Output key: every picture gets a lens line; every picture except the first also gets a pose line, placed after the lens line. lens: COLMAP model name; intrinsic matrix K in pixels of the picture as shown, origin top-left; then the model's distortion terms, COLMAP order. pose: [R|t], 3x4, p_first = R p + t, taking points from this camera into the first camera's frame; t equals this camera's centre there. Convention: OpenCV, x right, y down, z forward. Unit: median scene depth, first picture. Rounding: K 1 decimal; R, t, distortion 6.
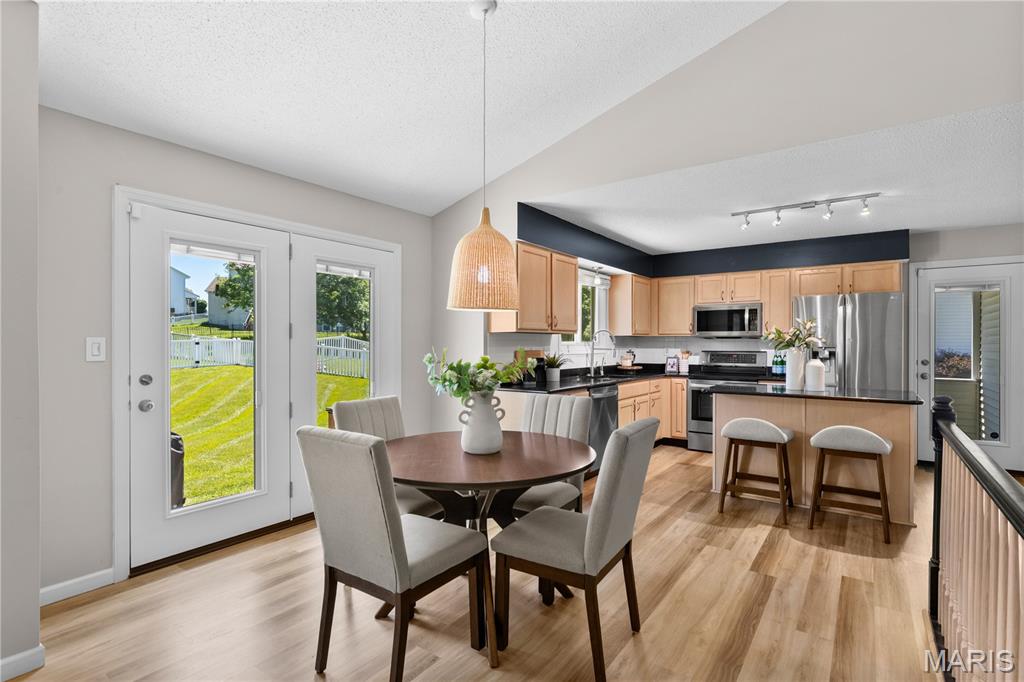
lens RADIAL K [[517.2, 0, 514.4], [0, 517.2, 344.8], [0, 0, 1]] dist [0.004839, 0.000680]
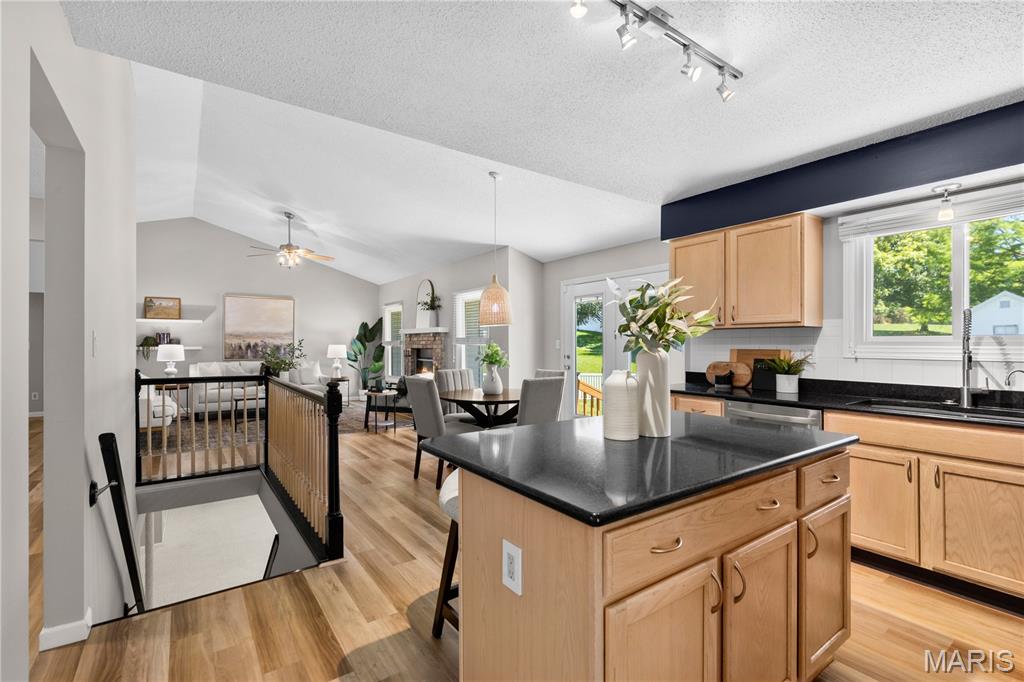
lens RADIAL K [[469.9, 0, 515.9], [0, 469.9, 341.2], [0, 0, 1]] dist [-0.003256, -0.000230]
pose [[-0.345444, 0.007332, -0.938411, 1.313025], [0.003497, 0.999973, 0.006526, -0.011592], [0.938433, -0.001027, -0.345460, 1.365379]]
